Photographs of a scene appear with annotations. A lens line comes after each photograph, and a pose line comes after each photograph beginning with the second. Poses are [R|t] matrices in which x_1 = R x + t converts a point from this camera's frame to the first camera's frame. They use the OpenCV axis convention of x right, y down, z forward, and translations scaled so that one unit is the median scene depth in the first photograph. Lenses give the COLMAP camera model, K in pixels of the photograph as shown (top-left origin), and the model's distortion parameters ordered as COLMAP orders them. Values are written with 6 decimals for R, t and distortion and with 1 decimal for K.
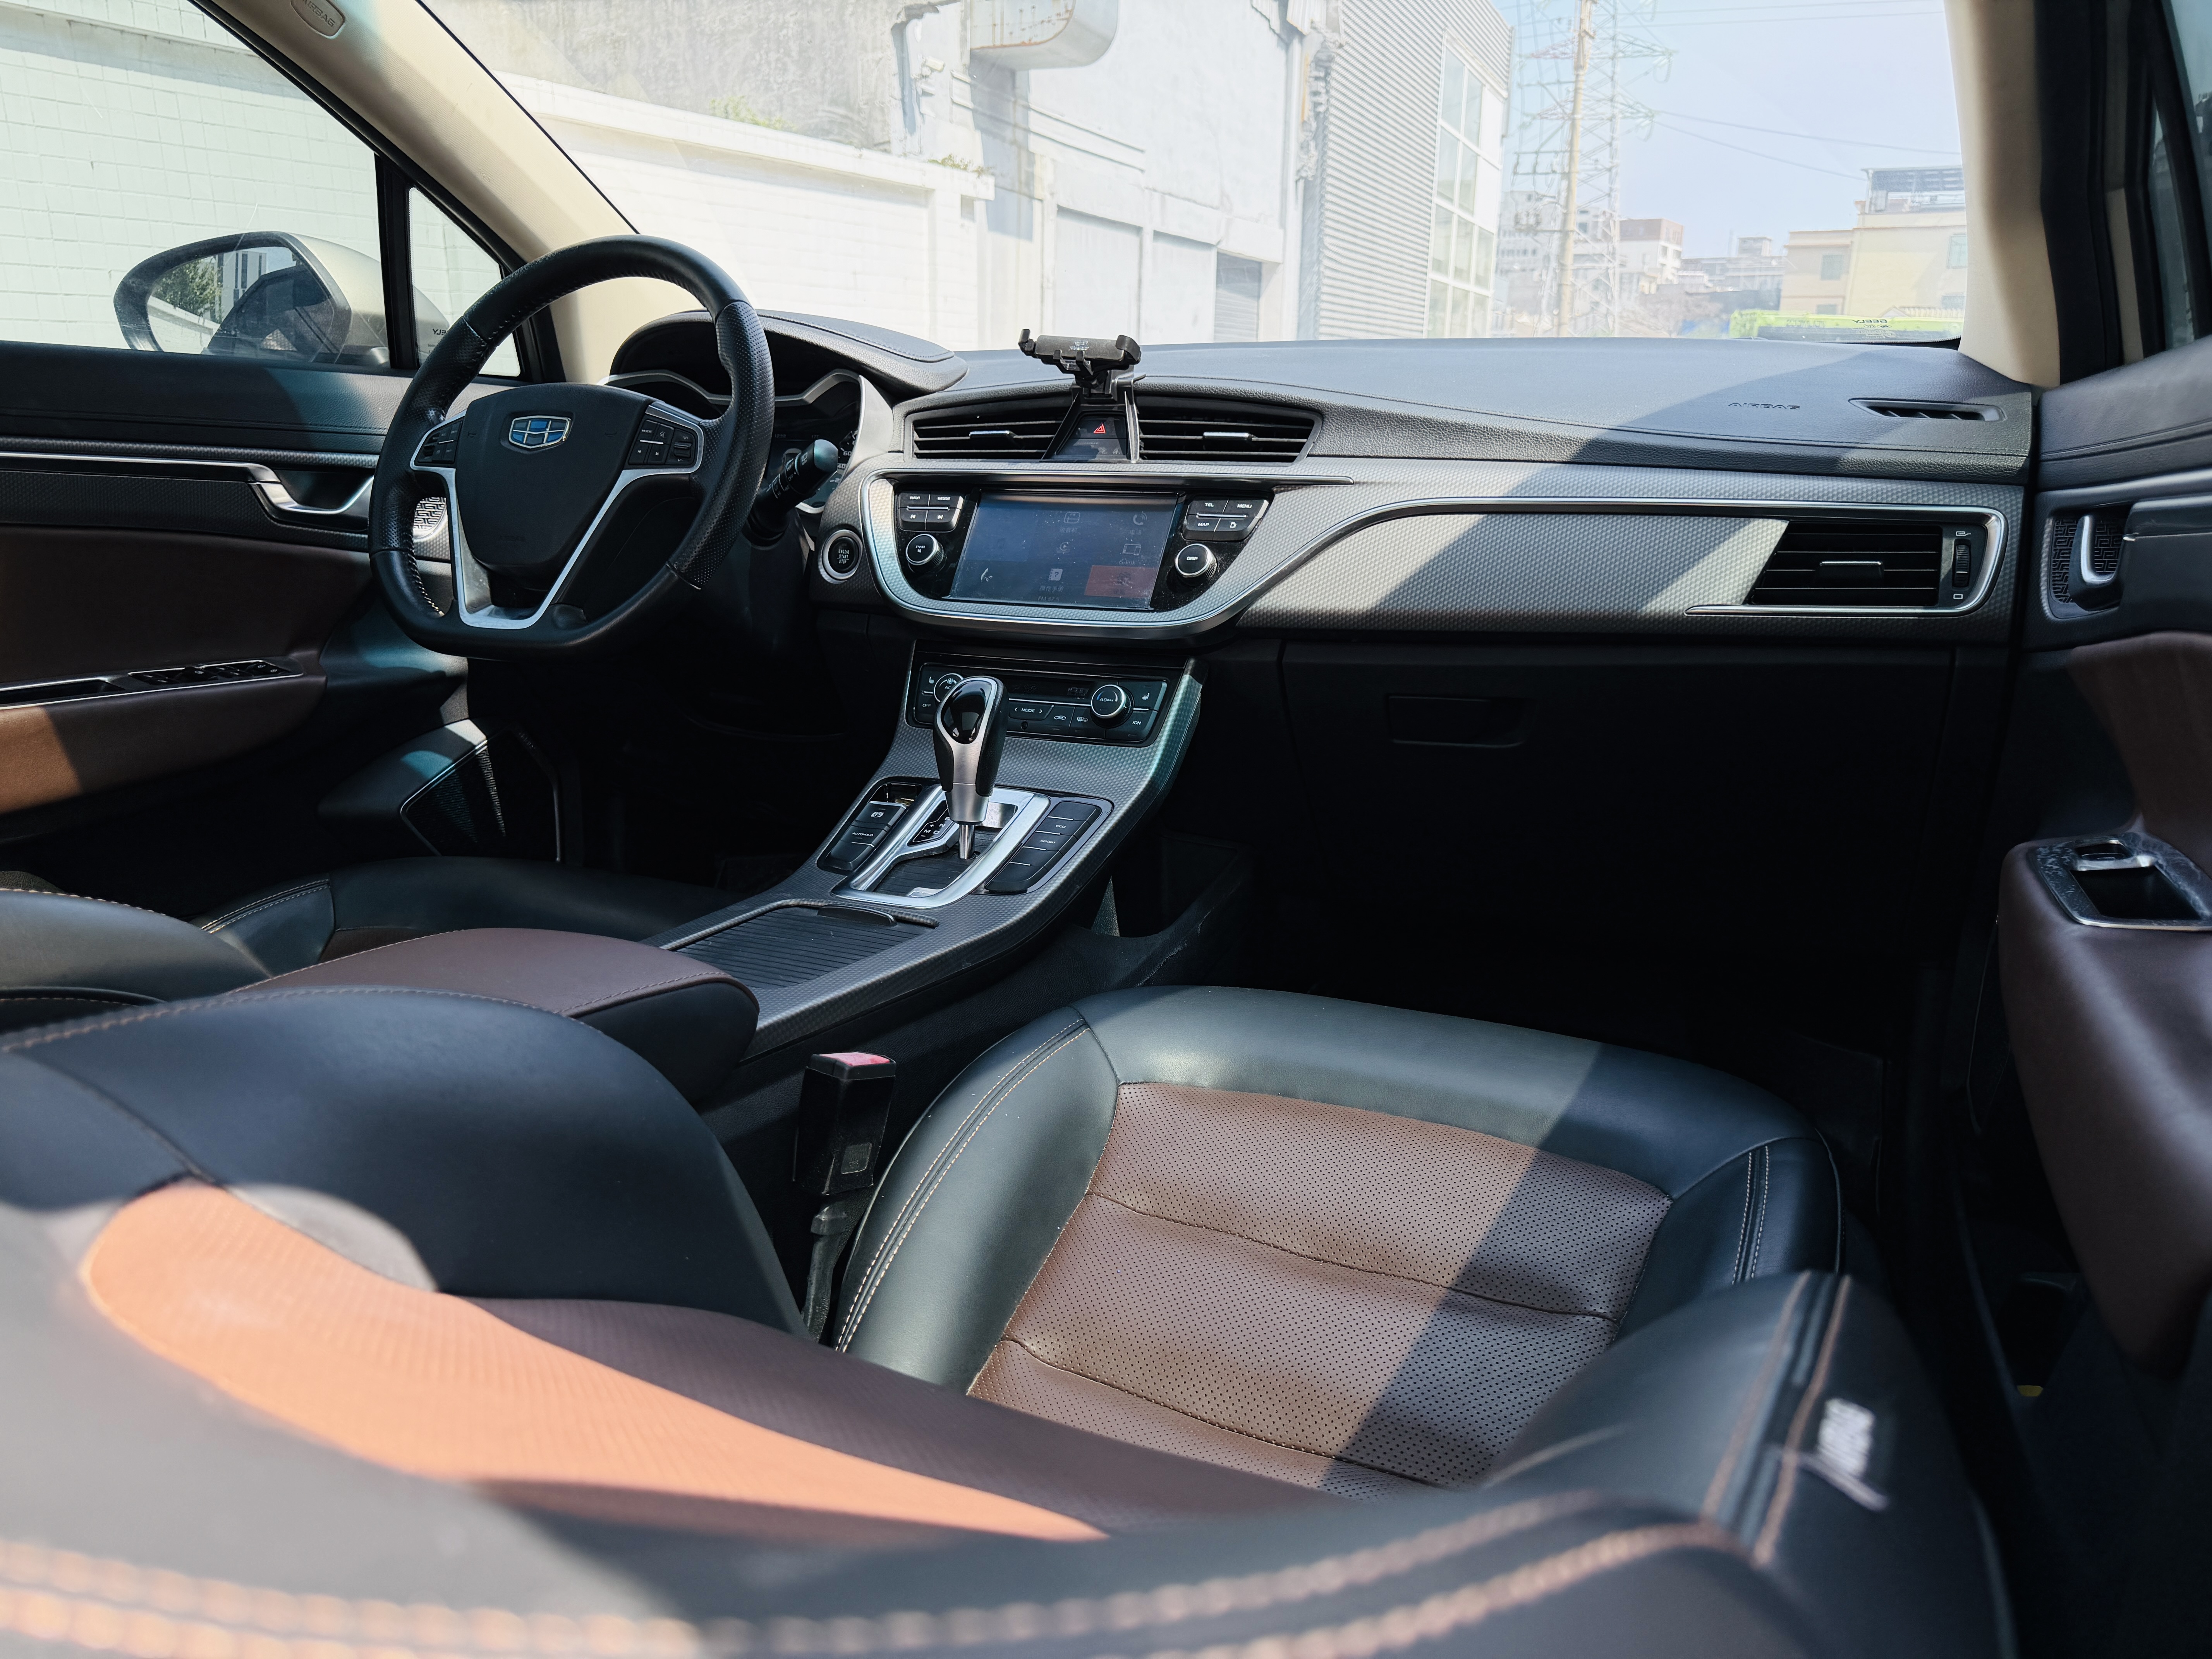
lens RADIAL K [[1574.3, 0, 1094.2], [0, 1574.3, 836.9], [0, 0, 1]] dist [0.044286, -0.006087]
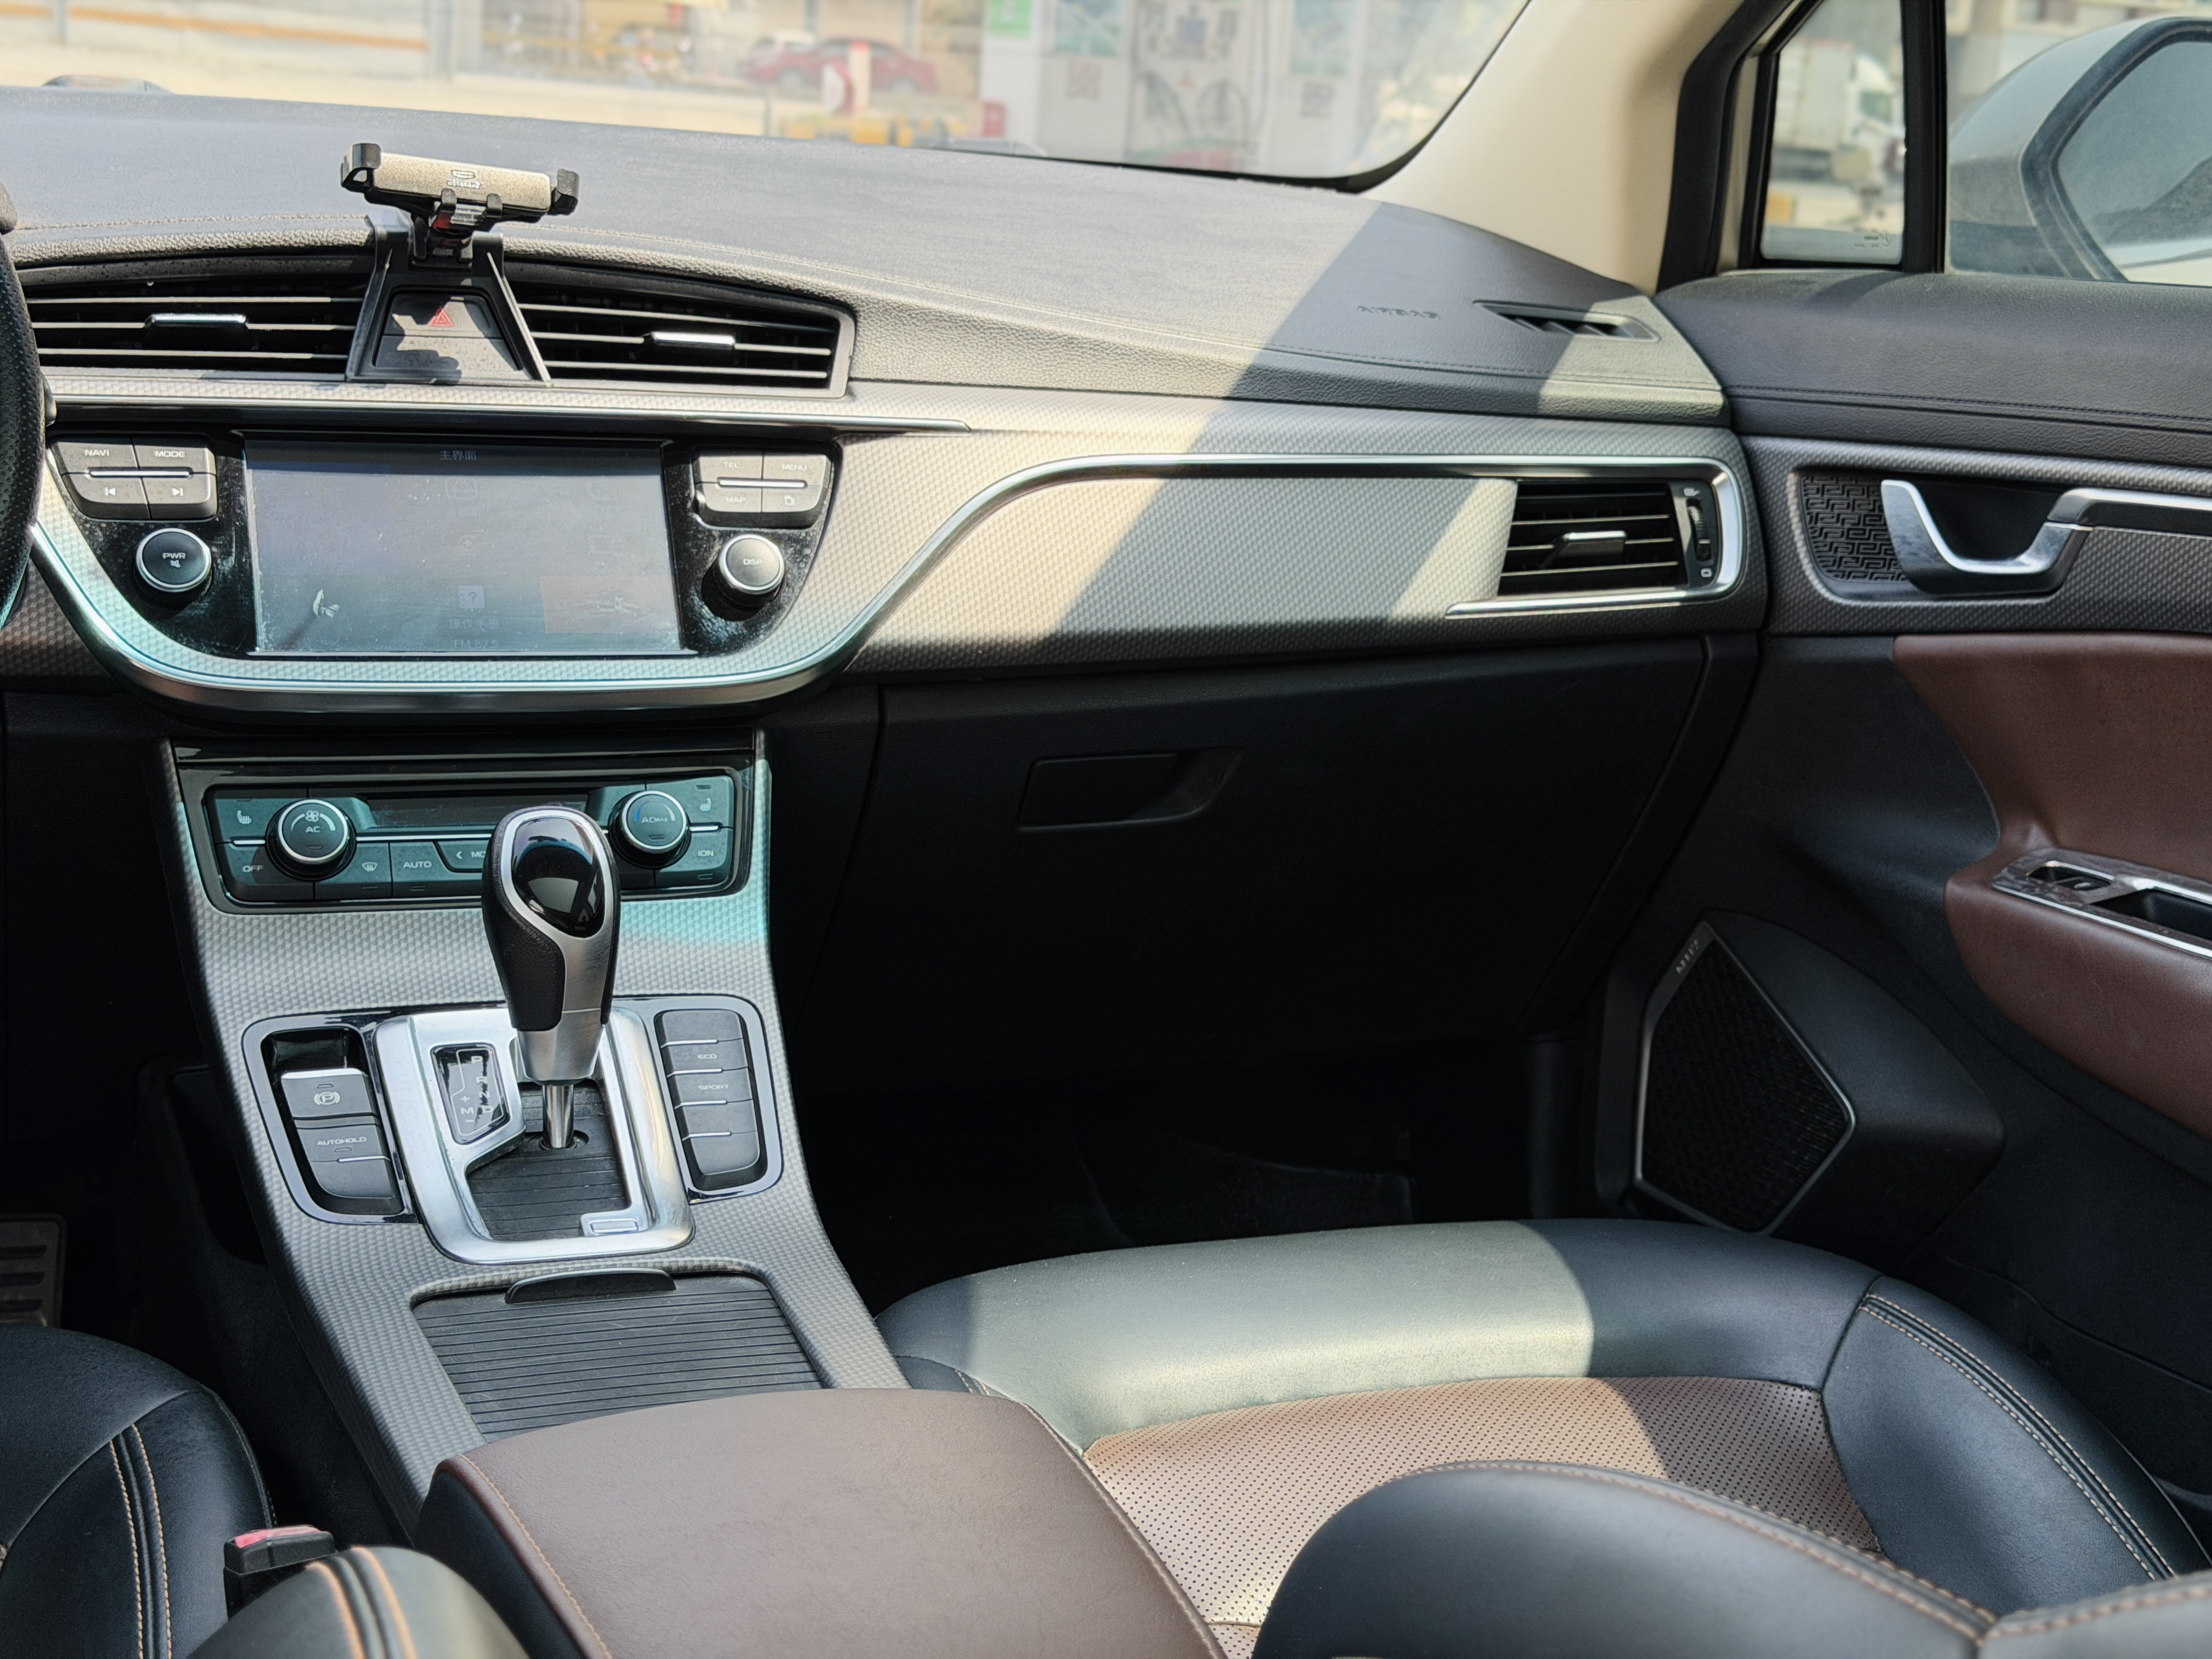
lens RADIAL K [[3103.0, 0, 1096.2], [0, 3103.0, 839.6], [0, 0, 1]] dist [0.131212, 0.000000]
pose [[0.705595, -0.125688, 0.697380, -0.689723], [0.127533, 0.990598, 0.049499, -0.119928], [-0.697045, 0.054013, 0.714990, 0.095662]]
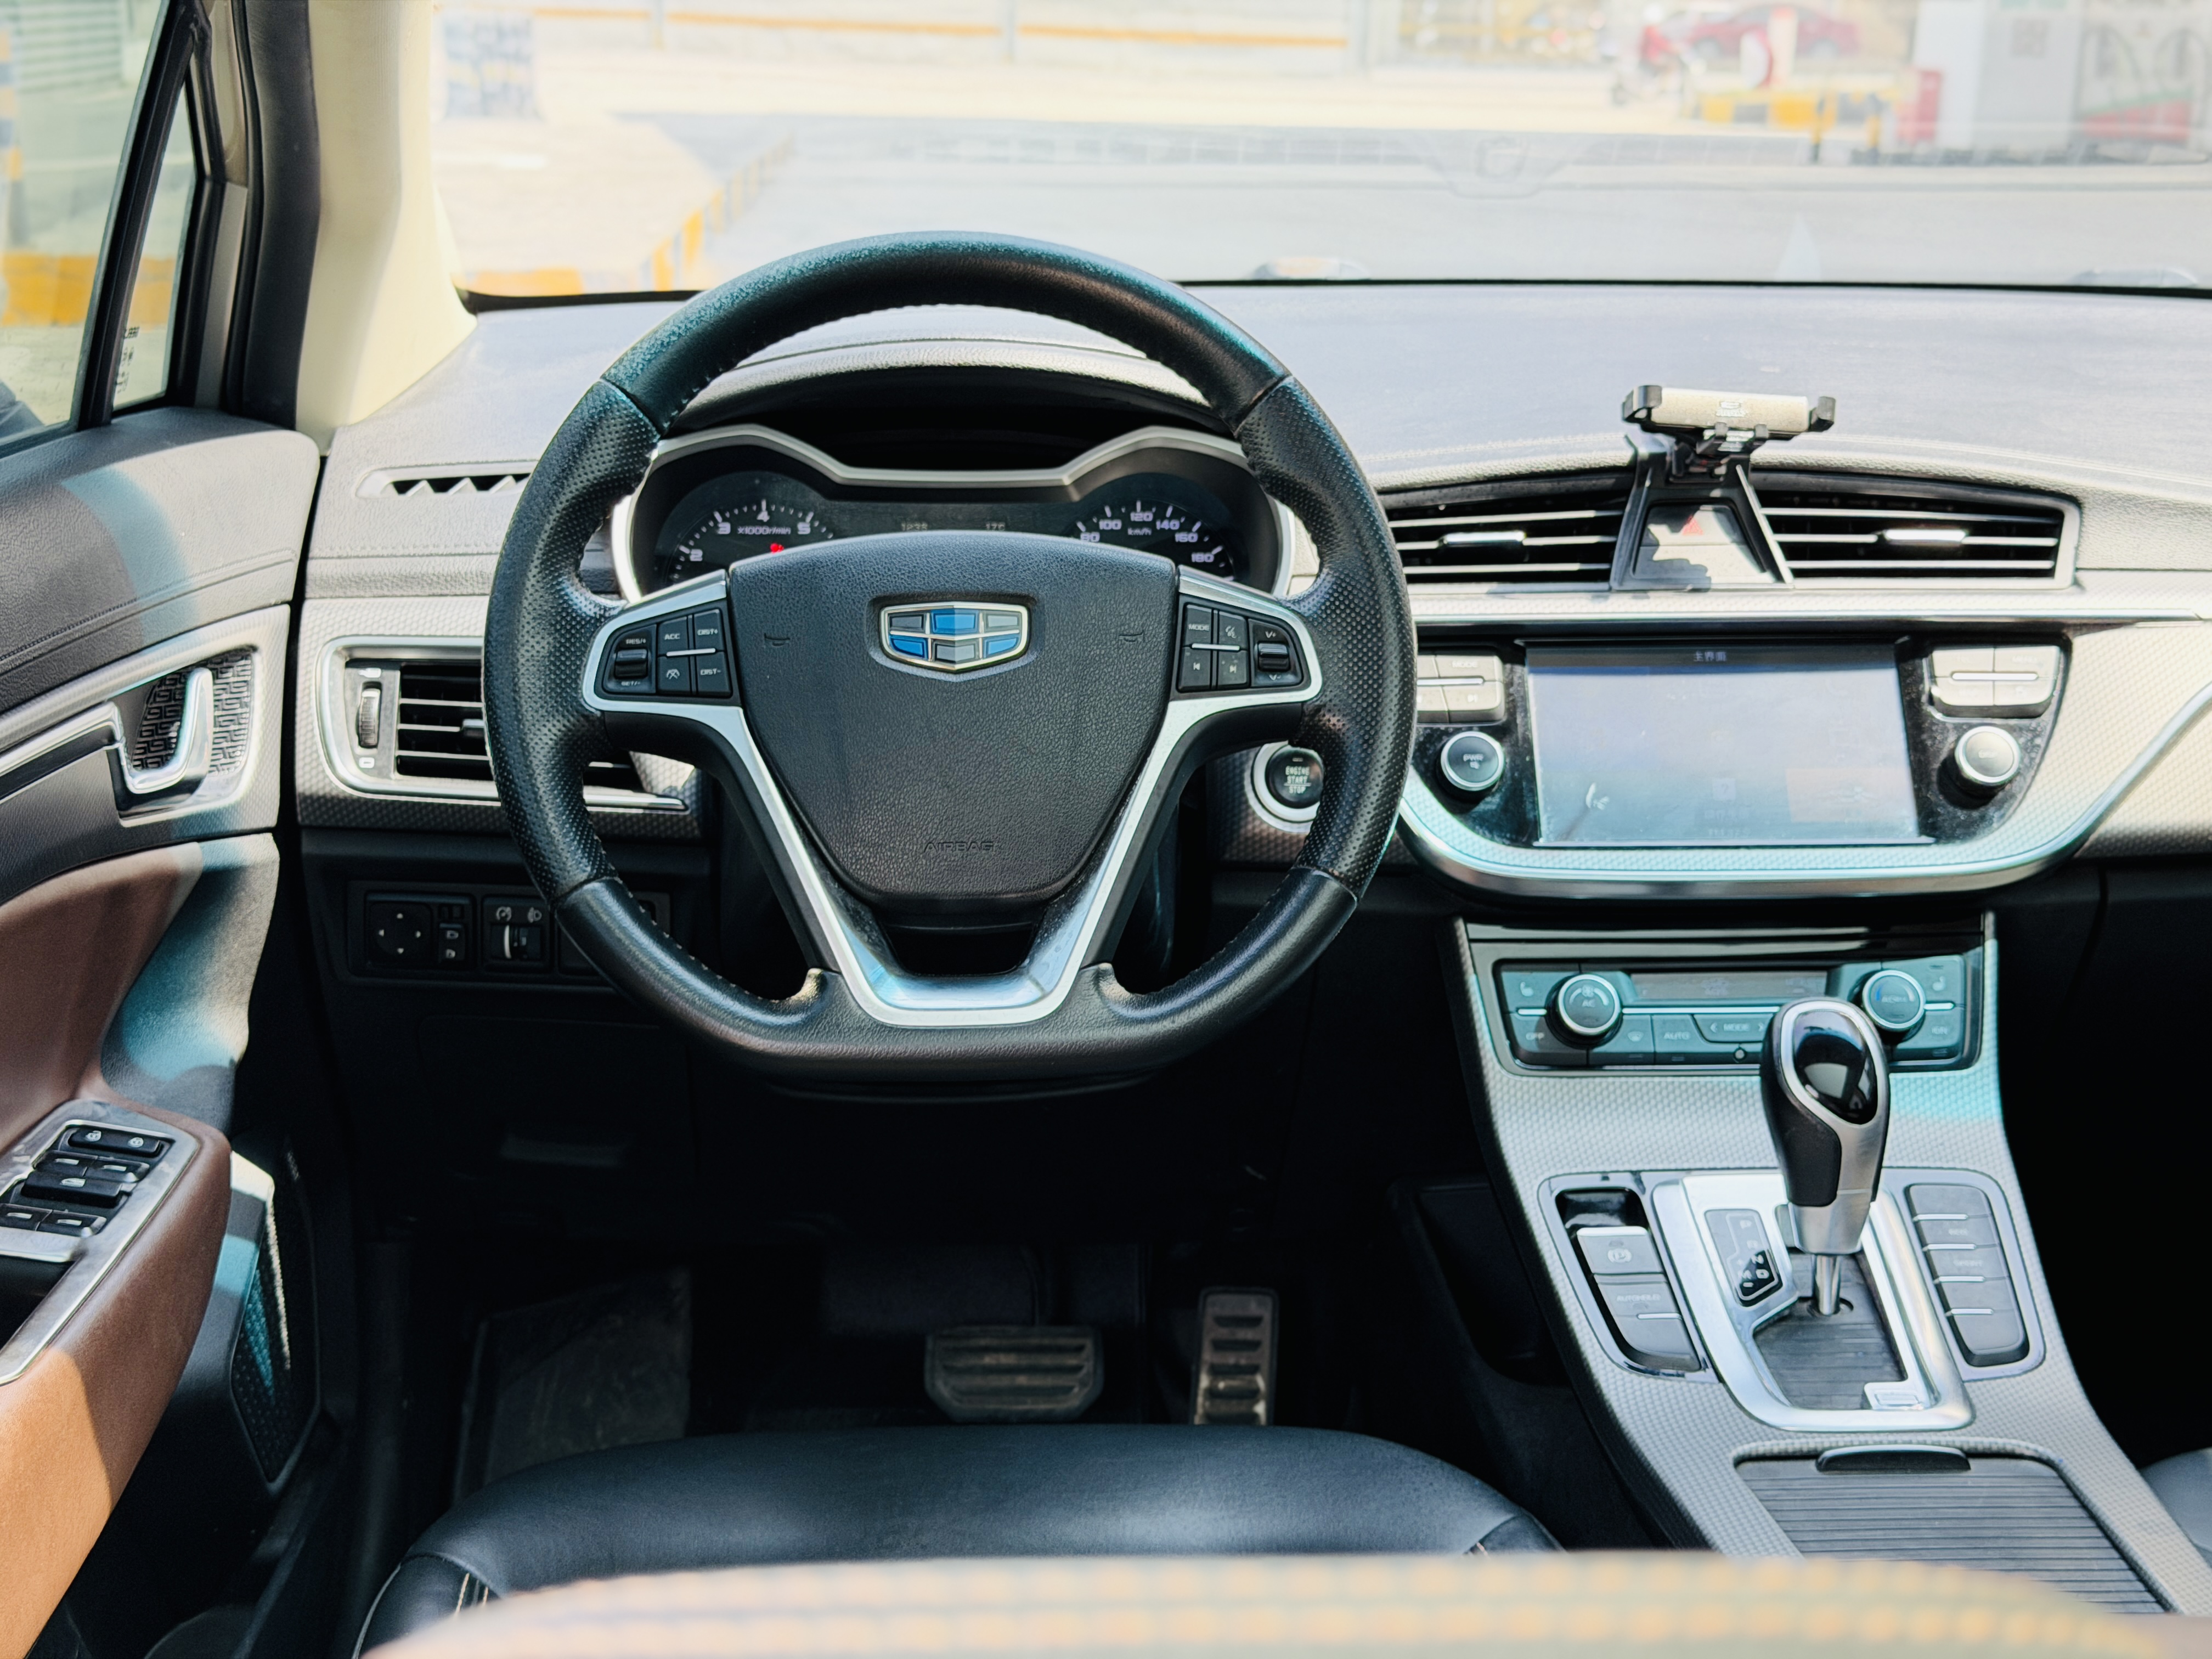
lens RADIAL K [[3103.0, 0, 1107.7], [0, 3103.0, 851.3], [0, 0, 1]] dist [0.131212, 0.000000]
pose [[0.869988, -0.117160, 0.478951, -0.862913], [0.117675, 0.992627, 0.029066, -0.223735], [-0.478825, 0.031074, 0.877360, 0.091221]]
